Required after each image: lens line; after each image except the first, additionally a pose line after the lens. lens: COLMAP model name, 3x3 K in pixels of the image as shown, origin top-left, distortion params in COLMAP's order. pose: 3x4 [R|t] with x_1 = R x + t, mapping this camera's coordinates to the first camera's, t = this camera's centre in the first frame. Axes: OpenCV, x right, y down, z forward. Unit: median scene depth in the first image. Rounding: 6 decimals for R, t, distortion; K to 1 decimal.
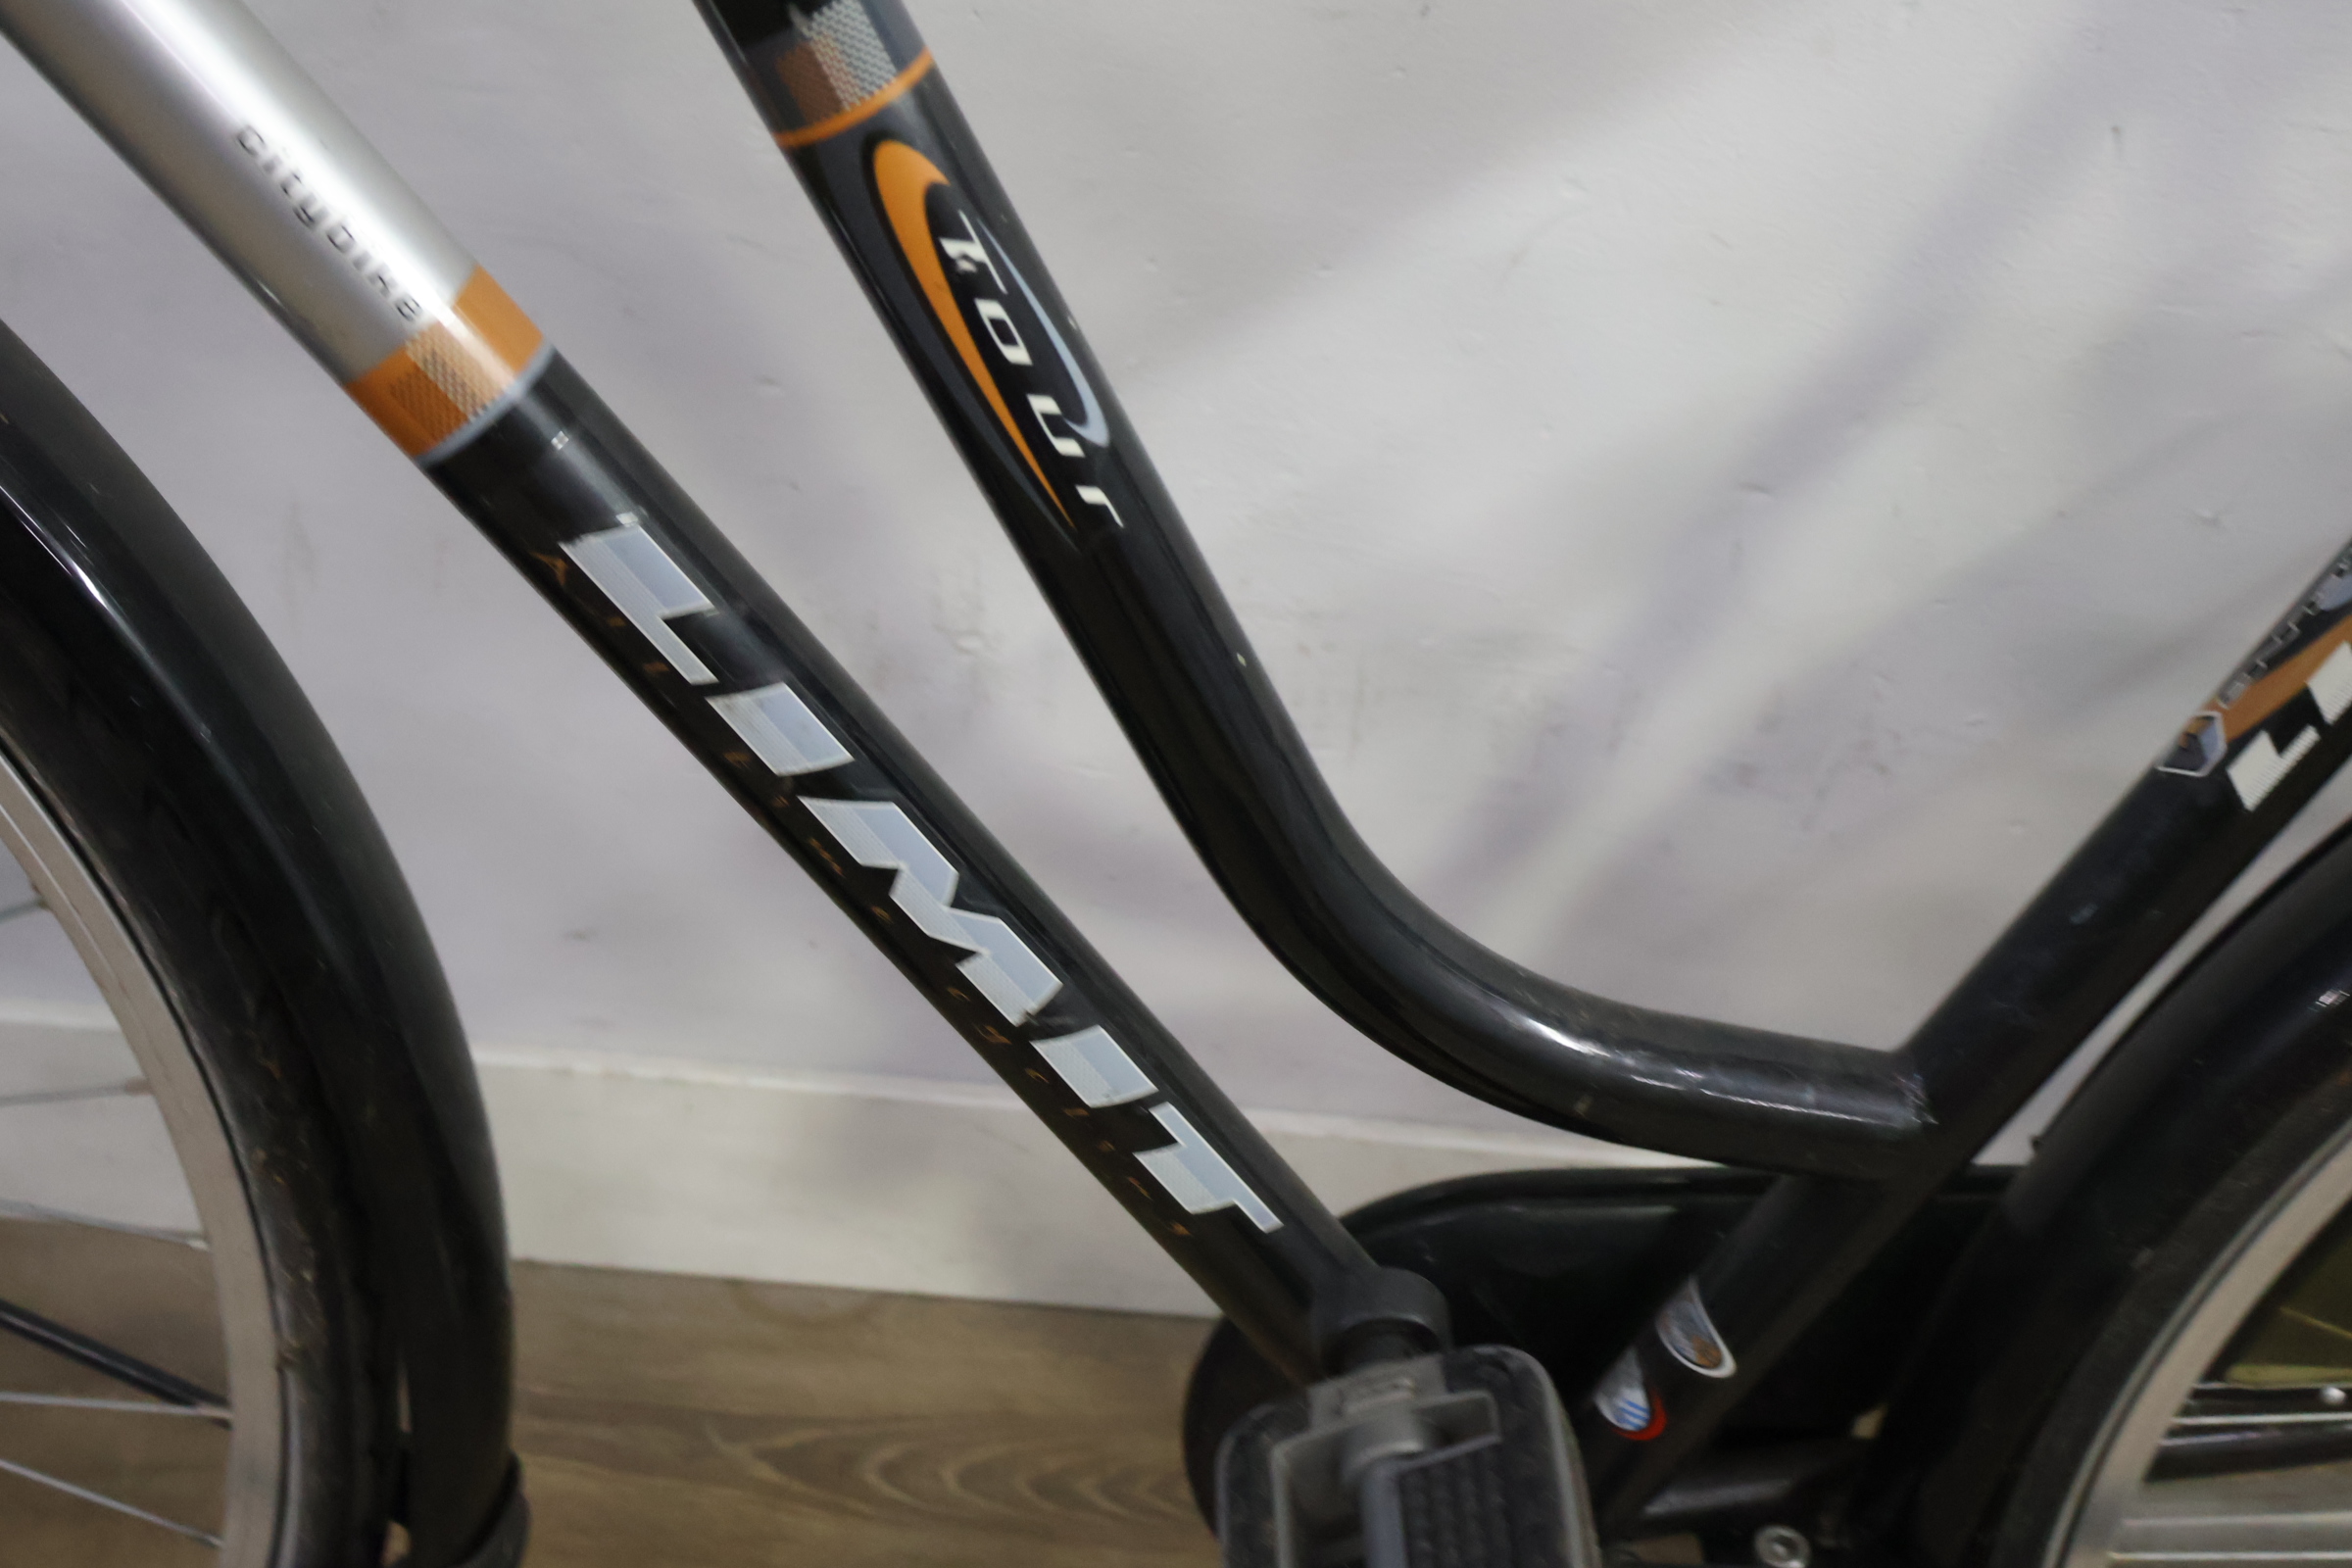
lens RADIAL K [[2487.2, 0, 1168.5], [0, 2487.2, 780.5], [0, 0, 1]] dist [-0.010351, -0.007607]
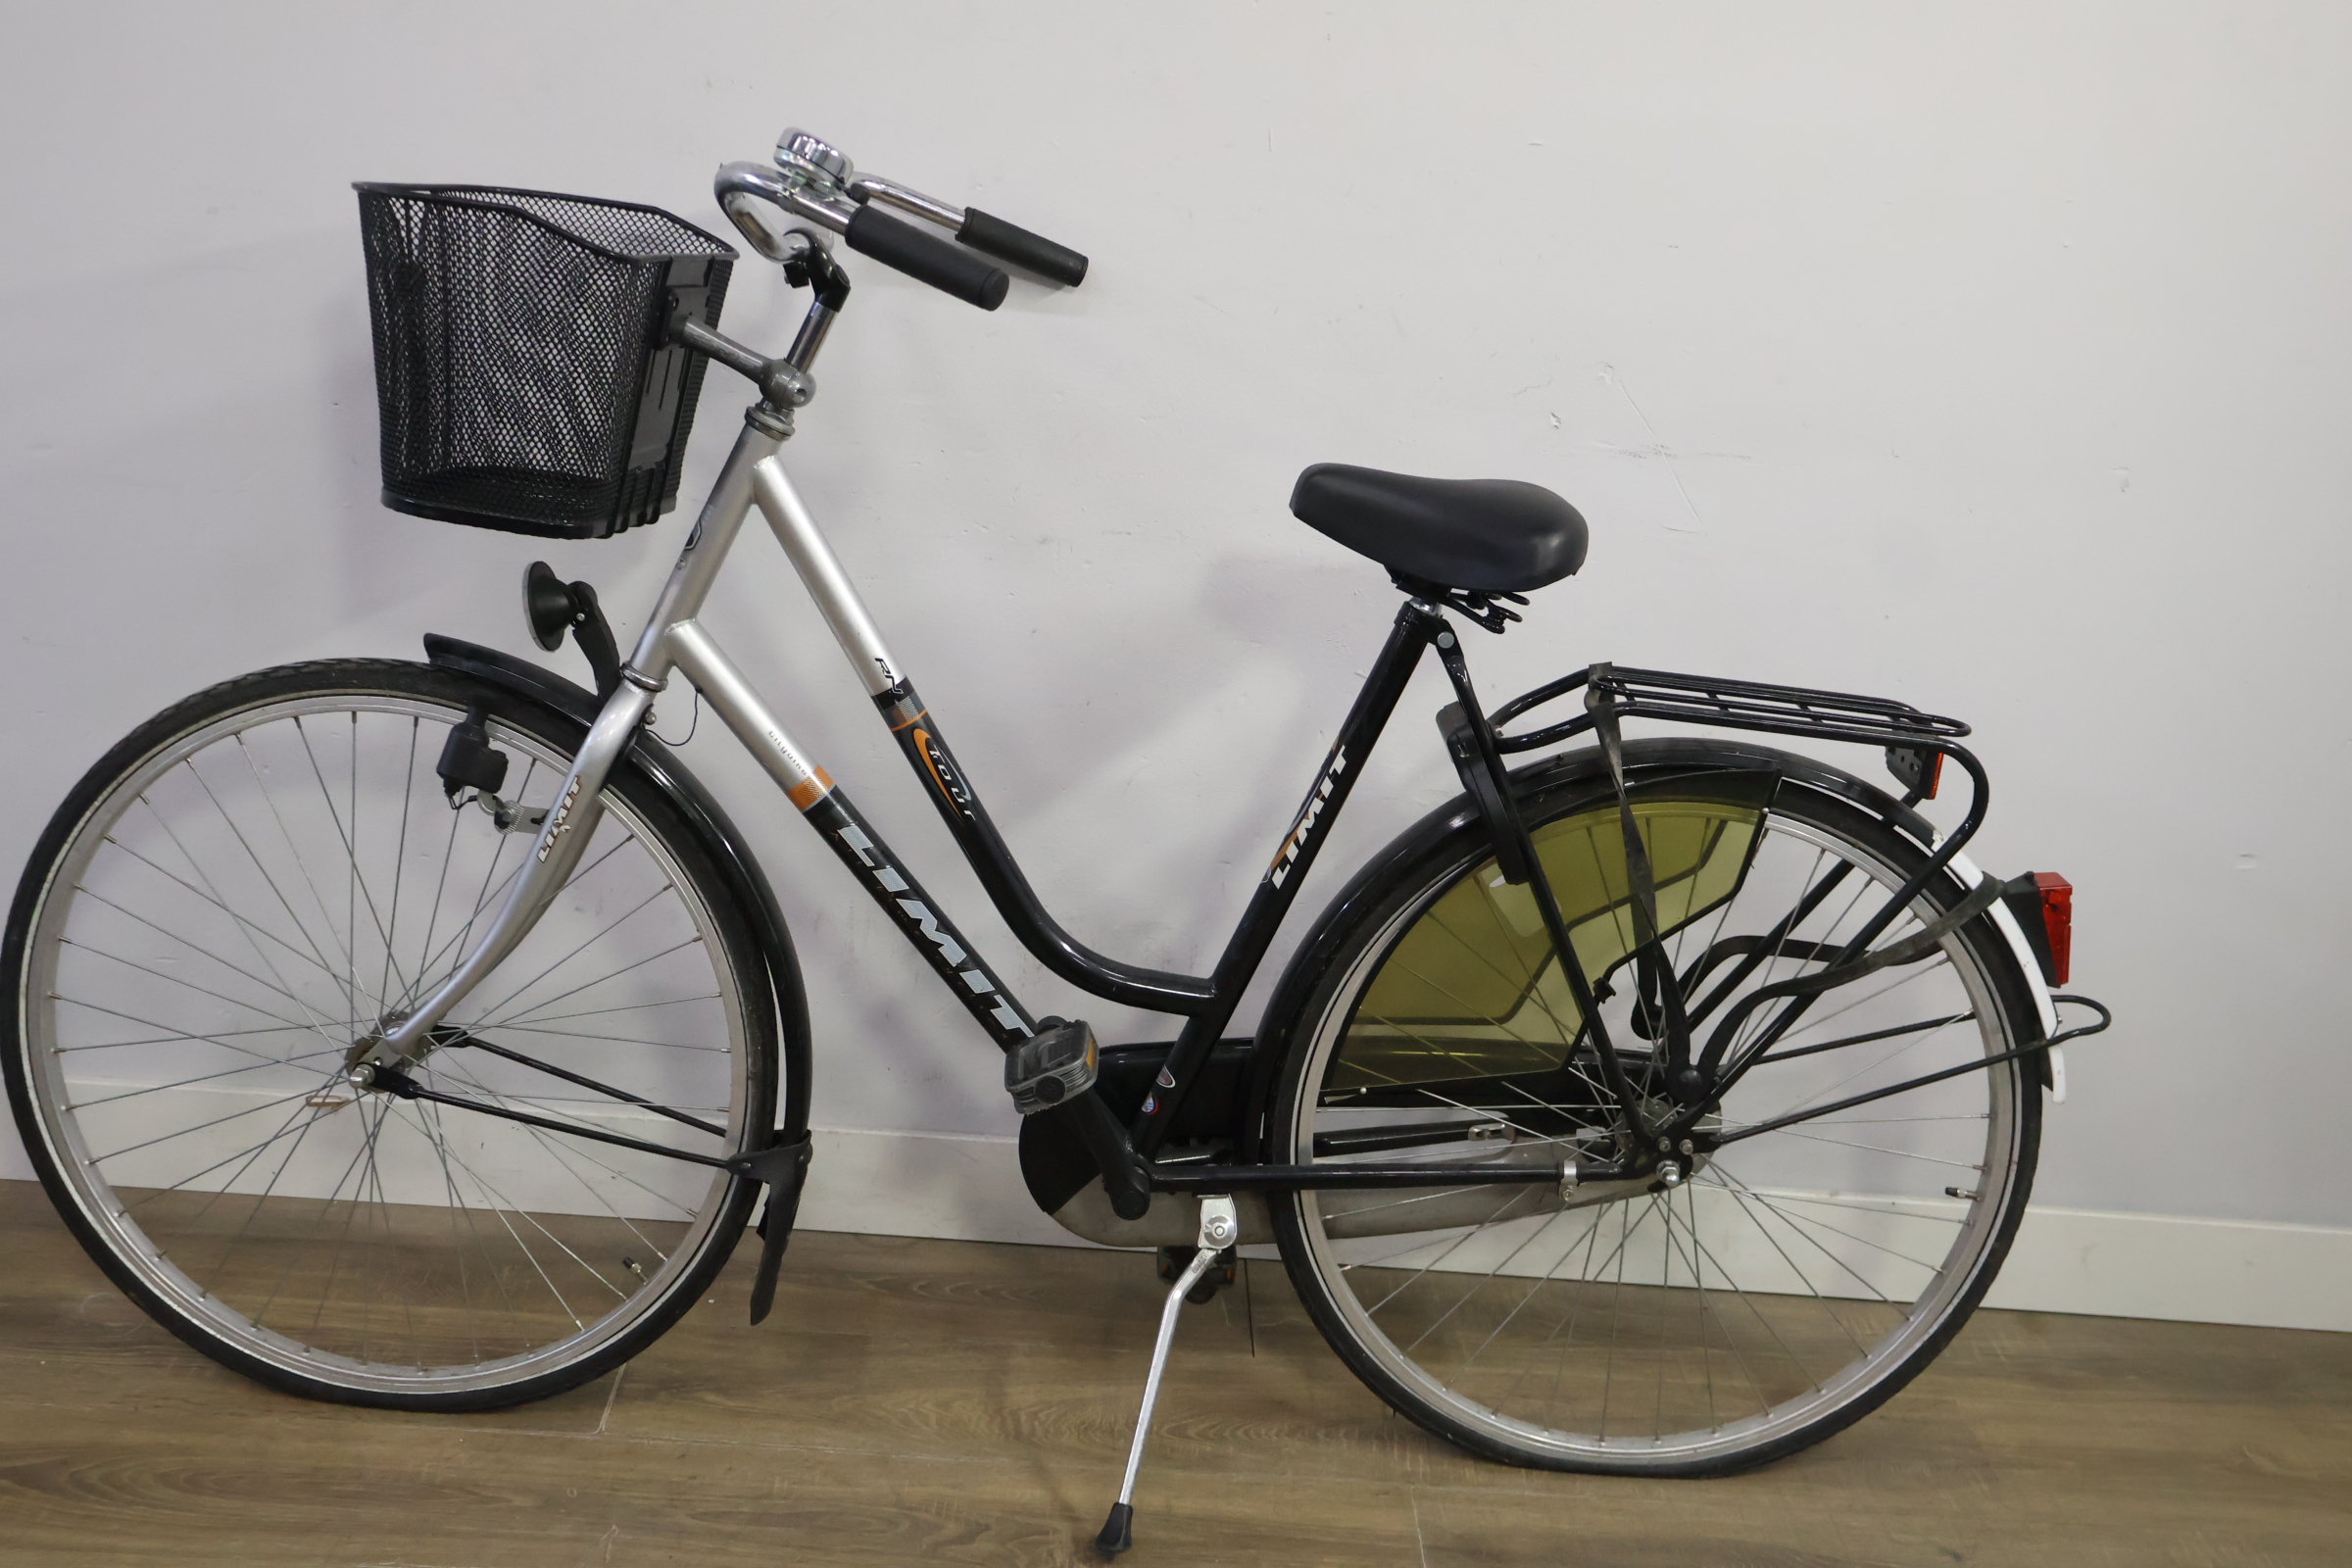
lens RADIAL K [[2487.2, 0, 1168.5], [0, 2487.2, 780.5], [0, 0, 1]] dist [-0.010351, -0.007607]
pose [[0.998998, -0.044574, -0.003899, 0.303599], [0.041426, 0.954323, -0.295892, 1.013116], [0.016910, 0.295434, 0.955213, -2.784412]]
